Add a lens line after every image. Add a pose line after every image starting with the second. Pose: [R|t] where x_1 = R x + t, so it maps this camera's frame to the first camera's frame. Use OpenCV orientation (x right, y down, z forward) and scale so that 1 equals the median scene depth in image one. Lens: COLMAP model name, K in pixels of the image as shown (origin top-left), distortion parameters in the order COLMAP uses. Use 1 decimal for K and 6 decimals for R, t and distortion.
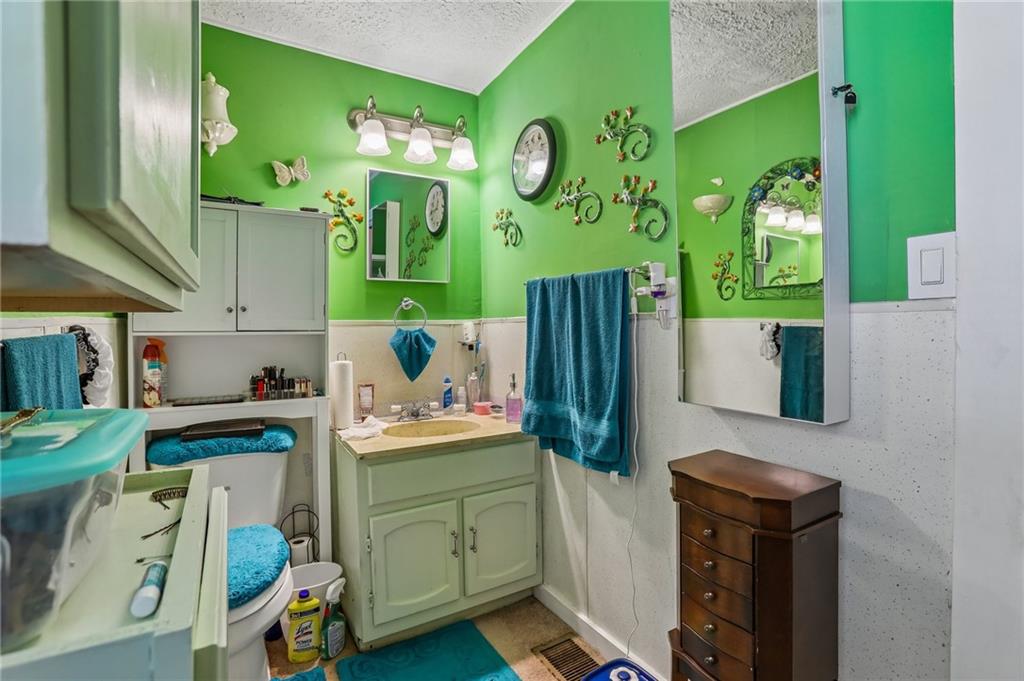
lens RADIAL K [[472.4, 0, 512.2], [0, 472.4, 345.4], [0, 0, 1]] dist [-0.042917, 0.000409]
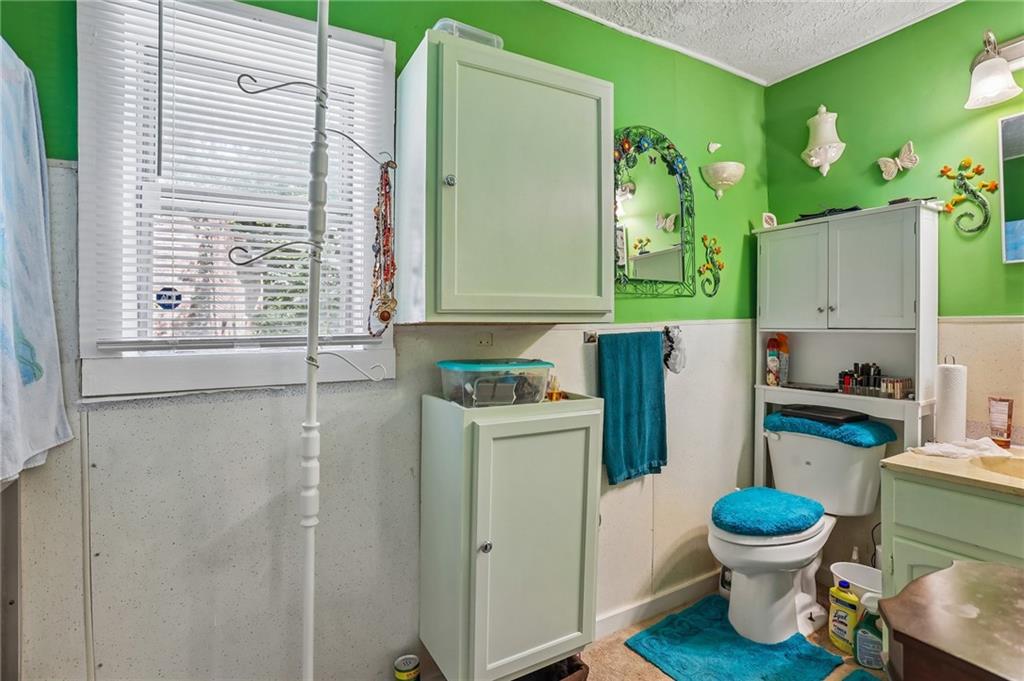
lens RADIAL K [[472.4, 0, 512.2], [0, 472.4, 345.4], [0, 0, 1]] dist [-0.042917, 0.000409]
pose [[0.002038, 0.044157, -0.999023, 0.495772], [-0.024770, 0.998720, 0.044094, -0.019784], [0.999691, 0.024656, 0.003129, 0.221511]]
